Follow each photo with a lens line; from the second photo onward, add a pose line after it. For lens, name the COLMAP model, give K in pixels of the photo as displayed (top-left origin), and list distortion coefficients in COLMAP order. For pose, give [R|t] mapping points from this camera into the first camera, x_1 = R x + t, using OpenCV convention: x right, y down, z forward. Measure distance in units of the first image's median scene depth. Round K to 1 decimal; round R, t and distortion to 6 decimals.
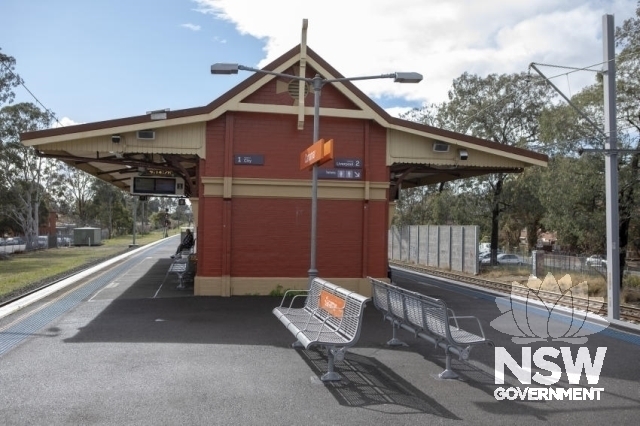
lens RADIAL K [[698.9, 0, 320.0], [0, 698.9, 213.0], [0, 0, 1]] dist [-0.083700, 0.001717]
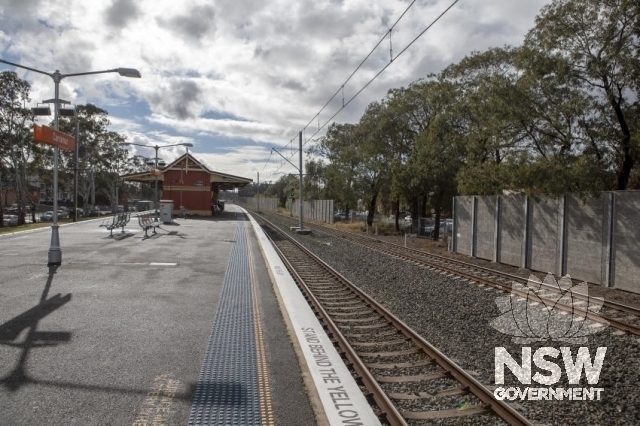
lens RADIAL K [[698.9, 0, 320.0], [0, 698.9, 213.0], [0, 0, 1]] dist [-0.083700, 0.001717]
pose [[0.995416, 0.012156, -0.094867, 0.357443], [-0.009402, 0.999523, 0.029420, -0.006407], [0.095179, -0.028394, 0.995055, -0.934229]]
